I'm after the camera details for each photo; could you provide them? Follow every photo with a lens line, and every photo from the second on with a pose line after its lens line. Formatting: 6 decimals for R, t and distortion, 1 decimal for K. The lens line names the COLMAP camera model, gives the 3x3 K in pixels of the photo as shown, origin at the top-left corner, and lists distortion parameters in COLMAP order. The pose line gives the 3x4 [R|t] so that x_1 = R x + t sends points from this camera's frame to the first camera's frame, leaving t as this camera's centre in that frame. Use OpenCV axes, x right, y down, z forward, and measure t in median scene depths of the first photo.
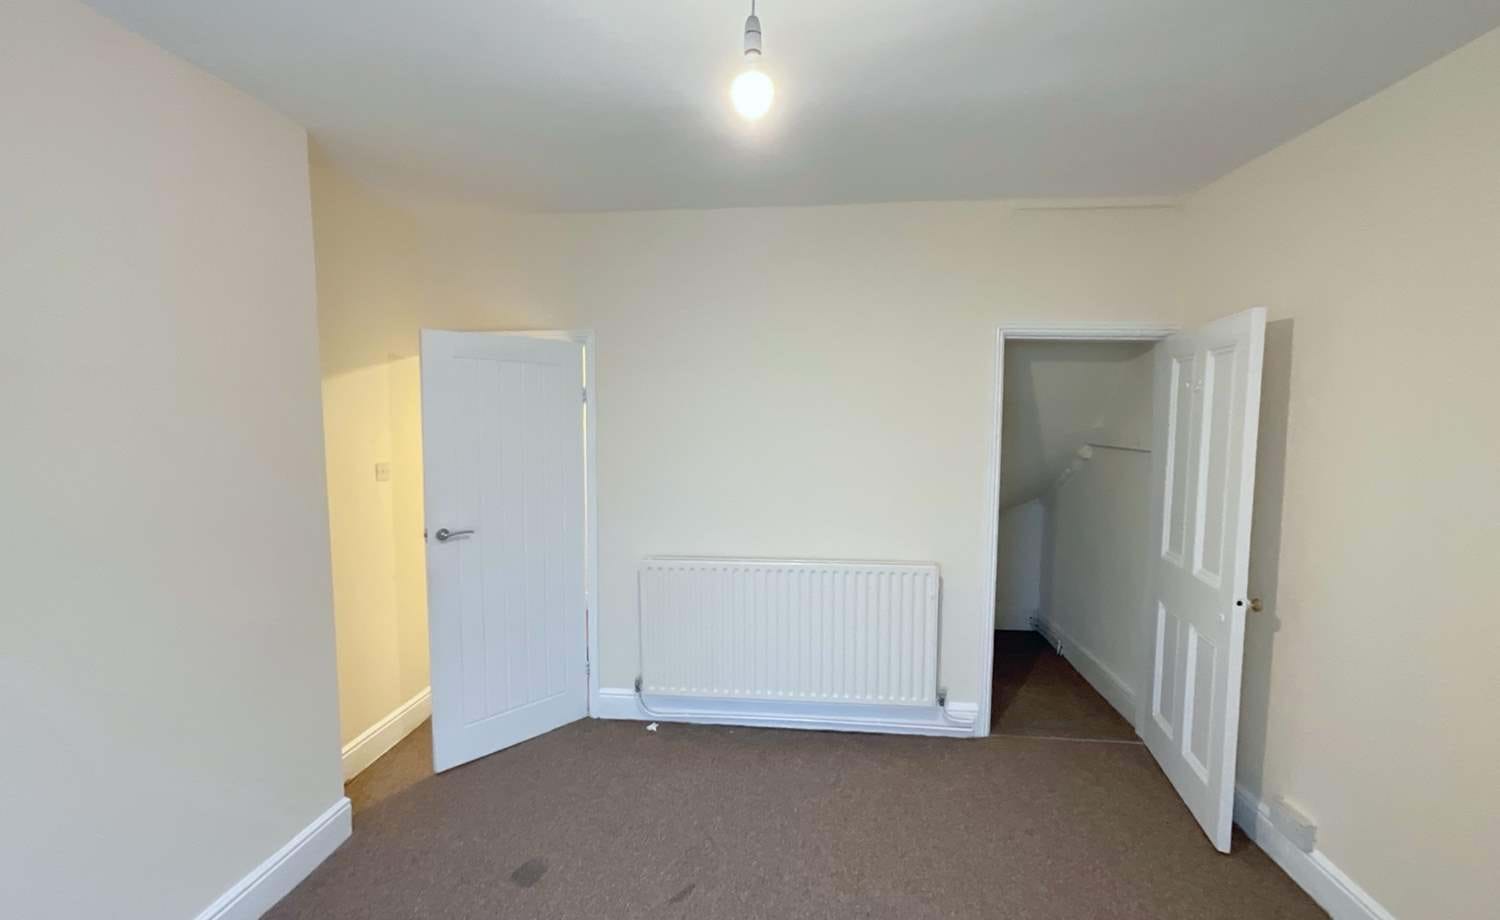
lens RADIAL K [[606.0, 0, 751.6], [0, 606.0, 462.4], [0, 0, 1]] dist [-0.011507, 0.005905]
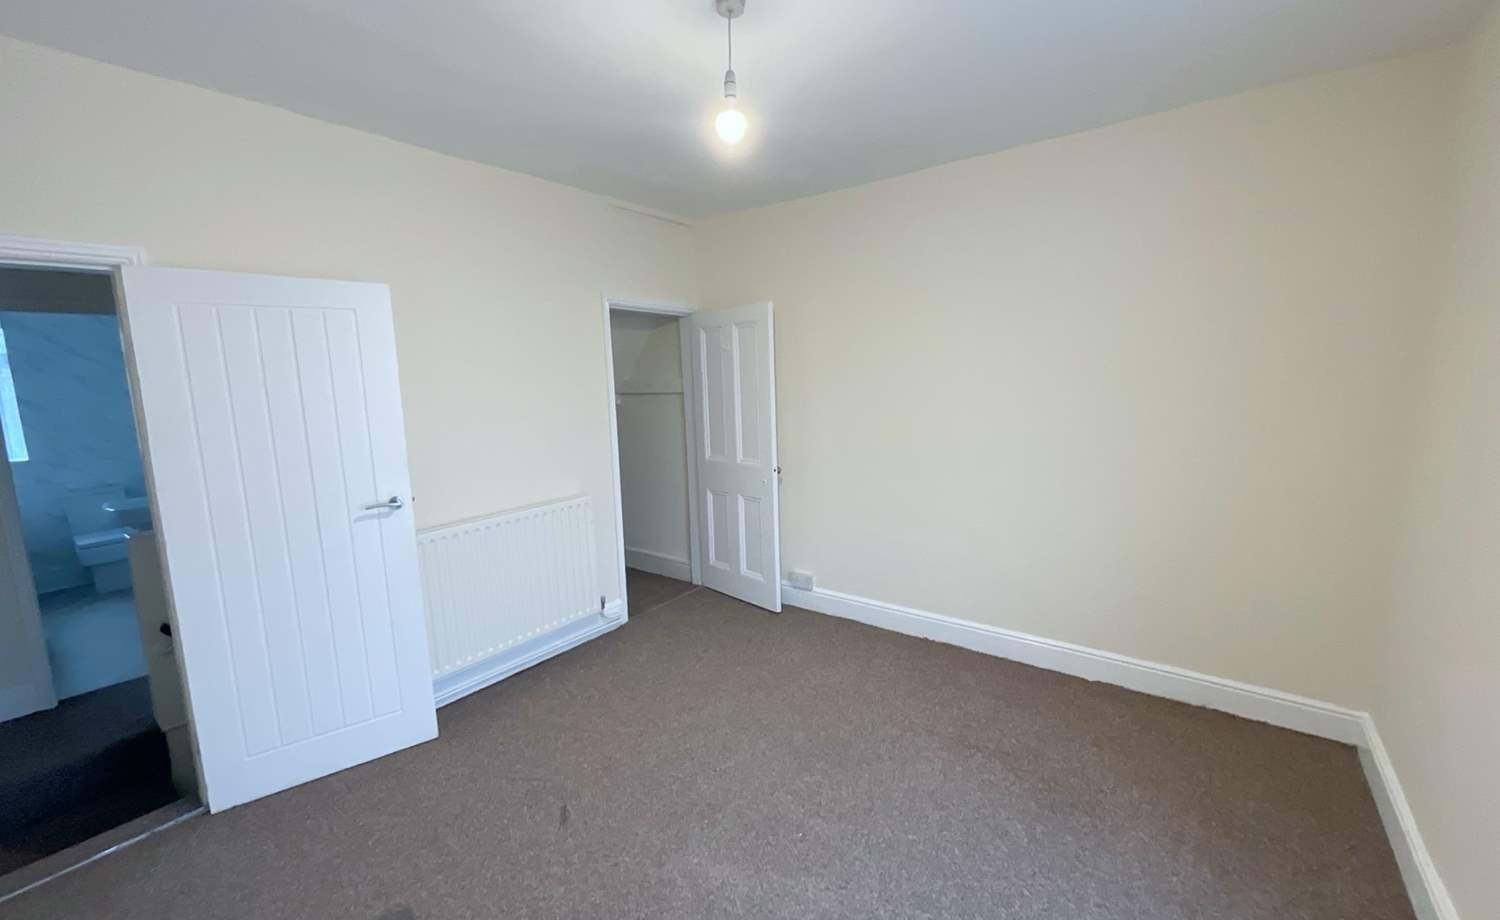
lens RADIAL K [[606.0, 0, 751.6], [0, 606.0, 462.4], [0, 0, 1]] dist [-0.011507, 0.005905]
pose [[0.513554, -0.141588, 0.846295, -0.586331], [0.103286, 0.989321, 0.102841, 0.017006], [-0.851818, 0.034596, 0.522693, 0.105398]]
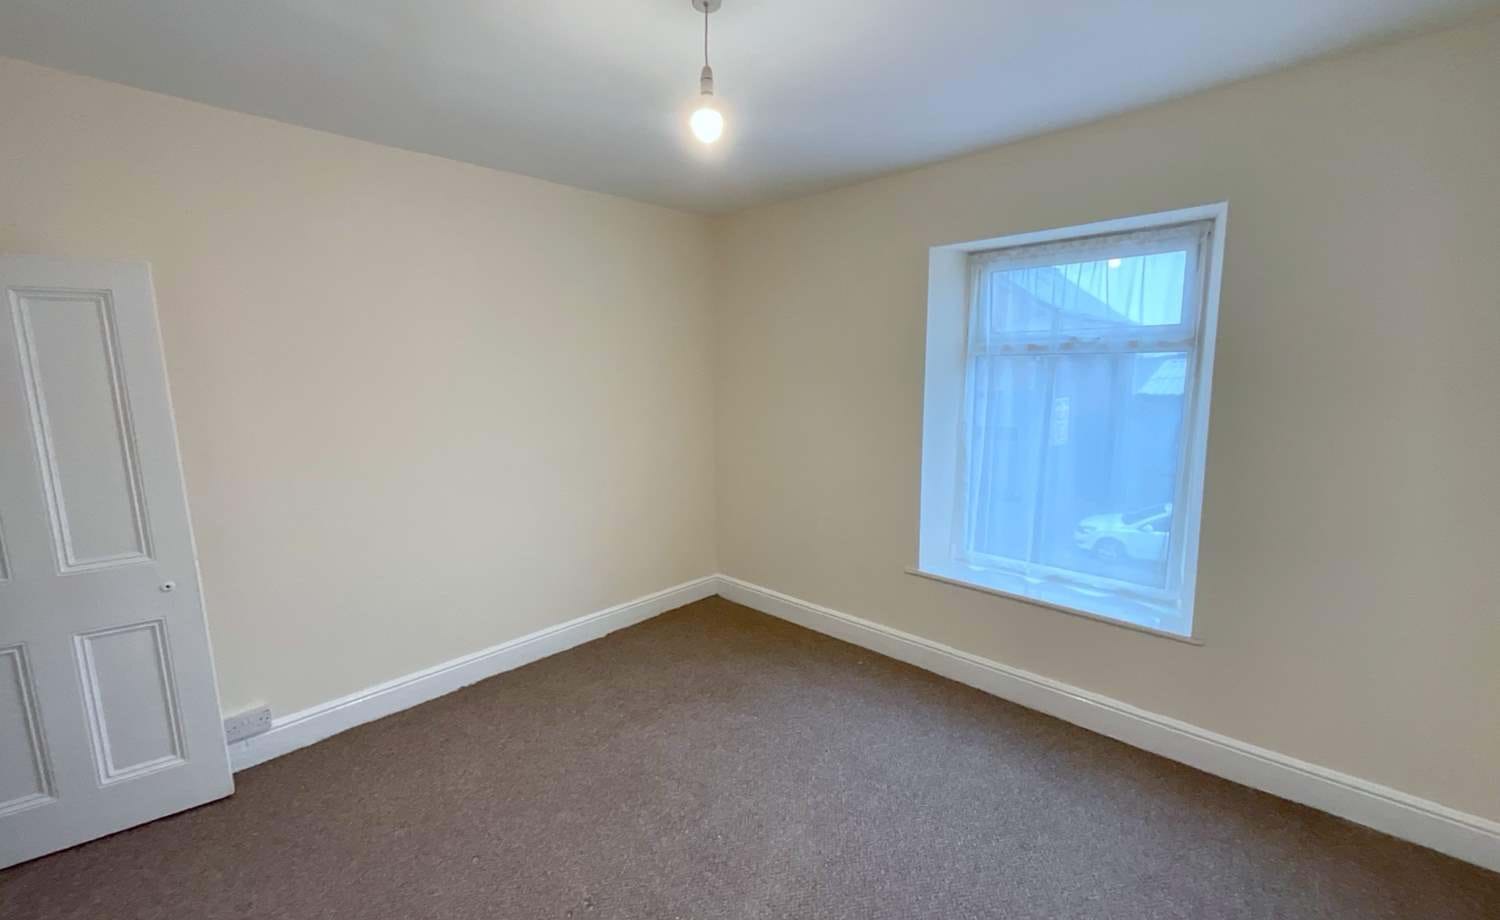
lens RADIAL K [[606.0, 0, 751.6], [0, 606.0, 462.4], [0, 0, 1]] dist [-0.011507, 0.005905]
pose [[-0.797642, -0.086599, 0.596882, -0.428510], [0.058659, 0.973808, 0.219674, -0.074872], [-0.600272, 0.210233, -0.771671, 0.964902]]
